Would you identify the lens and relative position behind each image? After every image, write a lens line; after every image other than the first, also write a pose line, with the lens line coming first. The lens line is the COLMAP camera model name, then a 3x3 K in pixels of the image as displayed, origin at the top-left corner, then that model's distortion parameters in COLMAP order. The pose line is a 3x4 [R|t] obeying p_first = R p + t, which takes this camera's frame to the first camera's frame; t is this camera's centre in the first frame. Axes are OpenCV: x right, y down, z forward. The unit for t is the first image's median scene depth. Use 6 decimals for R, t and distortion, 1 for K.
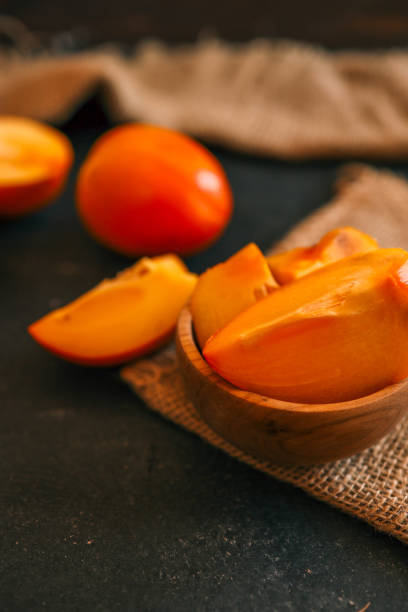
lens RADIAL K [[634.6, 0, 203.3], [0, 634.6, 306.6], [0, 0, 1]] dist [-0.052653, -0.000121]
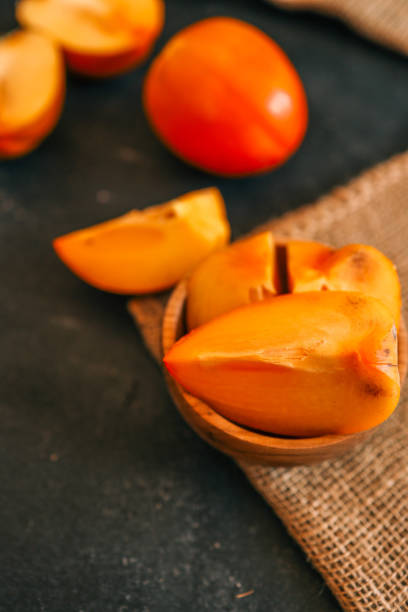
lens RADIAL K [[634.6, 0, 203.3], [0, 634.6, 306.6], [0, 0, 1]] dist [-0.052653, -0.000121]
pose [[0.945574, 0.287376, -0.152662, 0.194735], [-0.211445, 0.899211, 0.383028, -0.417242], [0.247349, -0.329901, 0.911034, 0.075339]]
